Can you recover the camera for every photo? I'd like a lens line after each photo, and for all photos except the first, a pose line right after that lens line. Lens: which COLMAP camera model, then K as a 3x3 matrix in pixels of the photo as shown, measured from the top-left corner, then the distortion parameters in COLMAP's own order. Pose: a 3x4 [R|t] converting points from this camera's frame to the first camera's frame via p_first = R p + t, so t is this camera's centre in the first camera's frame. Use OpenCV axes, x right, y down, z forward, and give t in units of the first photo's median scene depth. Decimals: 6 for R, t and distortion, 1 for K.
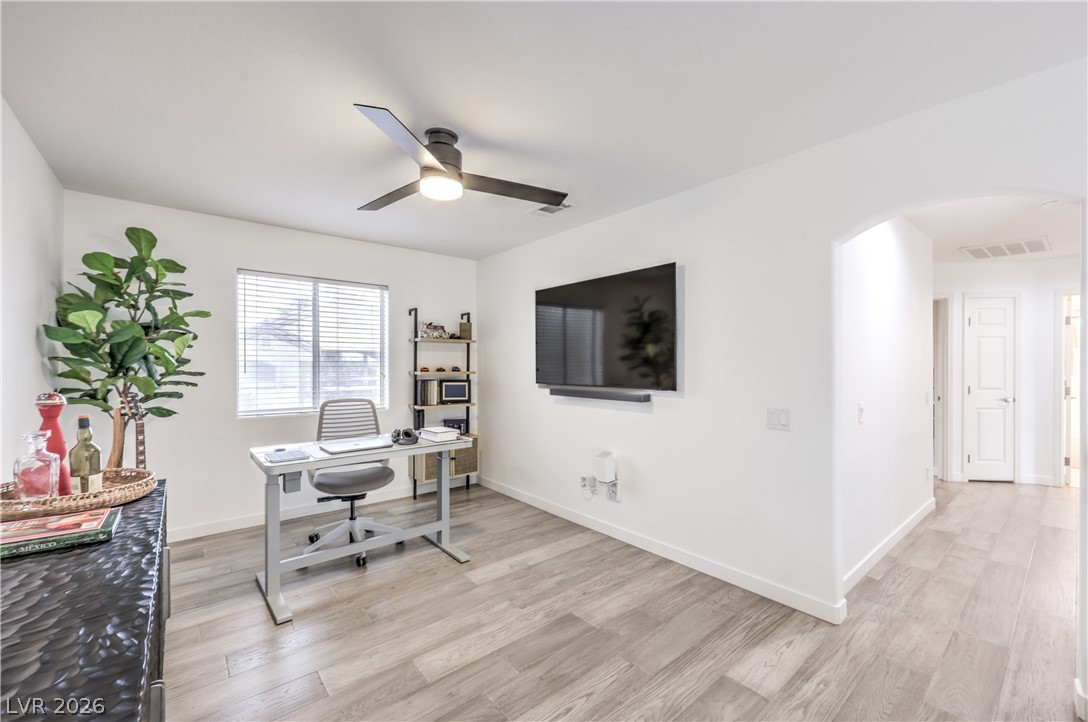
lens RADIAL K [[458.1, 0, 543.2], [0, 458.1, 365.3], [0, 0, 1]] dist [0.003440, -0.000327]
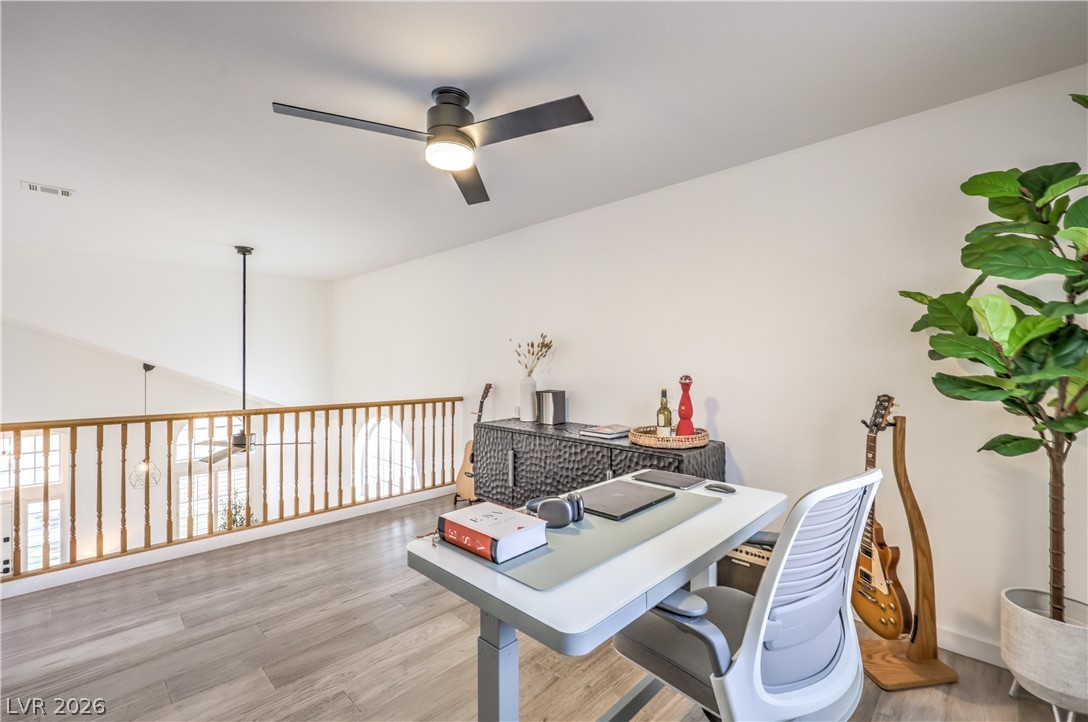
lens RADIAL K [[458.1, 0, 545.6], [0, 458.1, 361.5], [0, 0, 1]] dist [0.003440, -0.000327]
pose [[-0.994504, -0.005825, -0.104536, -0.199498], [-0.006616, 0.999952, 0.007220, 0.000645], [0.104489, 0.007871, -0.994495, 1.215323]]
